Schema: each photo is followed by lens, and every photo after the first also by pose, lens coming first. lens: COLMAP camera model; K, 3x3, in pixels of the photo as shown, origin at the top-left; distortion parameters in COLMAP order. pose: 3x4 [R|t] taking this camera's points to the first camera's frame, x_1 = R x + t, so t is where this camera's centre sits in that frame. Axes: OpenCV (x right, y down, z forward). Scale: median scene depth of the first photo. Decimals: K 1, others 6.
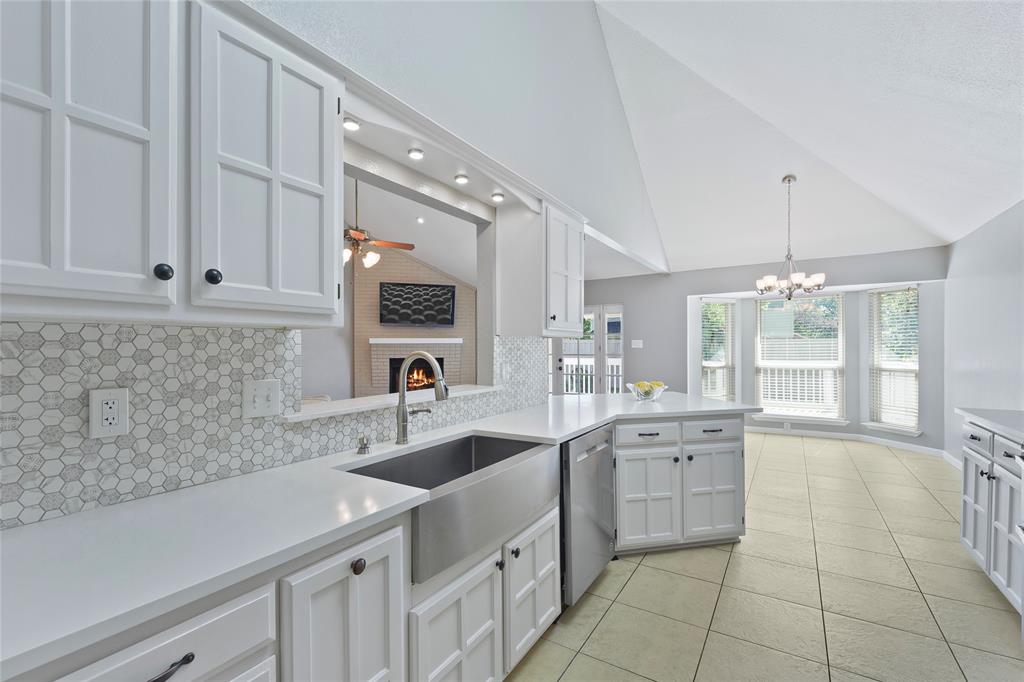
lens RADIAL K [[444.9, 0, 511.8], [0, 444.9, 346.5], [0, 0, 1]] dist [-0.001205, -0.001050]
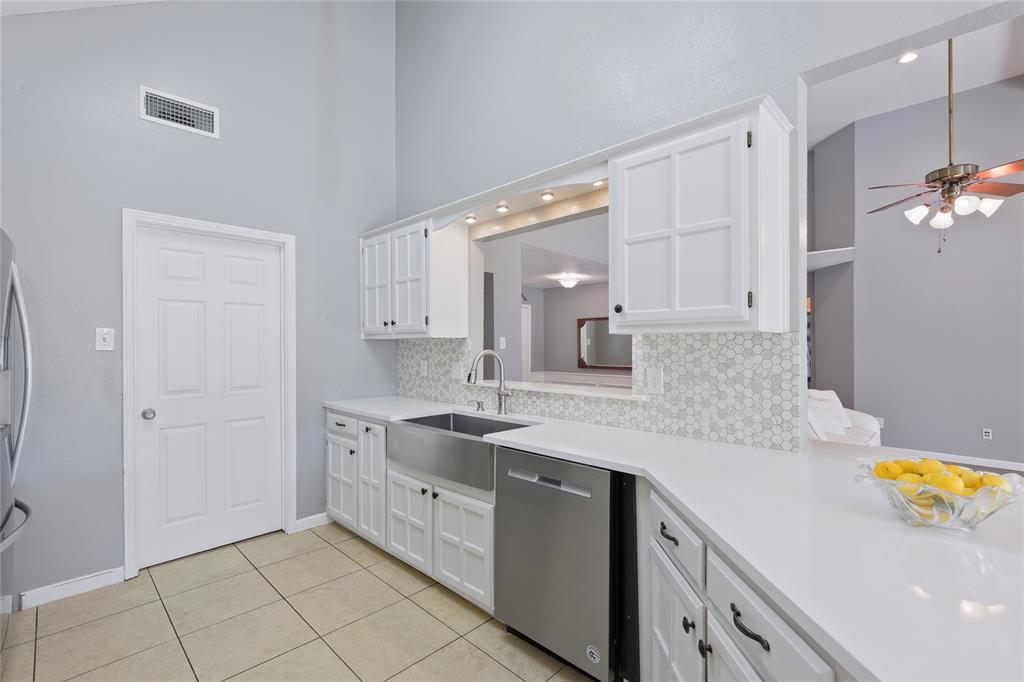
lens RADIAL K [[453.6, 0, 512.3], [0, 453.6, 343.3], [0, 0, 1]] dist [-0.000444, 0.000032]
pose [[-0.212963, 0.000034, -0.977060, 0.459796], [0.001006, 0.999999, -0.000185, -0.004014], [0.977060, -0.001022, -0.212963, 0.525731]]
